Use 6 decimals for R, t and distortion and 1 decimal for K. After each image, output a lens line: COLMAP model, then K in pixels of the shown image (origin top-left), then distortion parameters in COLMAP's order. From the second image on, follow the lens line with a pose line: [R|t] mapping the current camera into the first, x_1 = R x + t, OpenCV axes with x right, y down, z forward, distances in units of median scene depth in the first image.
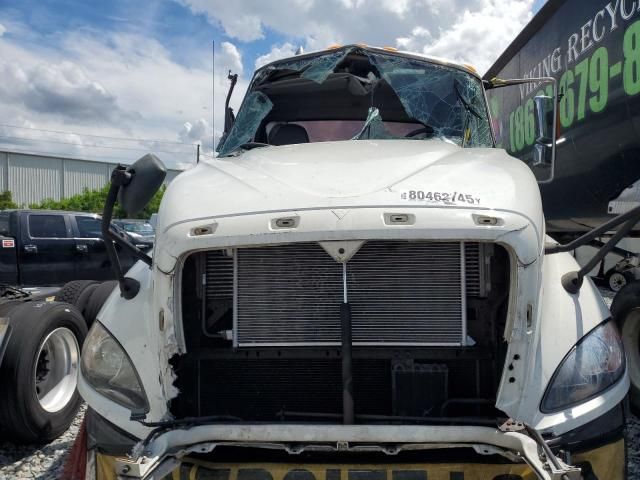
lens RADIAL K [[507.1, 0, 320.3], [0, 507.1, 234.5], [0, 0, 1]] dist [0.011314, 0.000240]
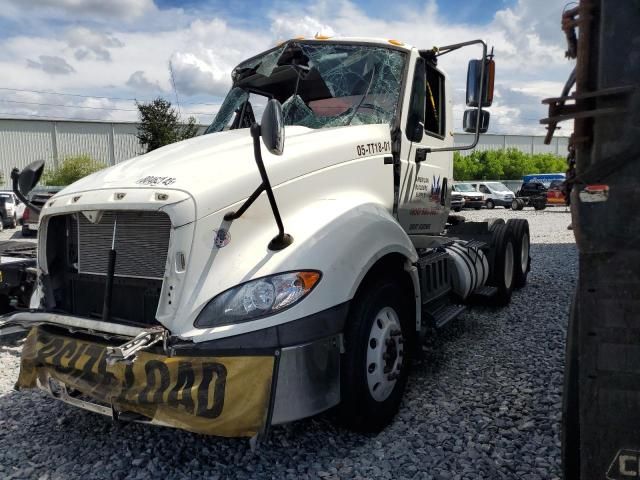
lens RADIAL K [[507.1, 0, 317.2], [0, 507.1, 246.4], [0, 0, 1]] dist [0.011314, 0.000240]
pose [[0.877924, 0.034732, -0.477538, 1.378212], [0.013938, 0.995089, 0.098000, -0.021340], [0.478596, -0.092692, 0.873129, -0.087776]]
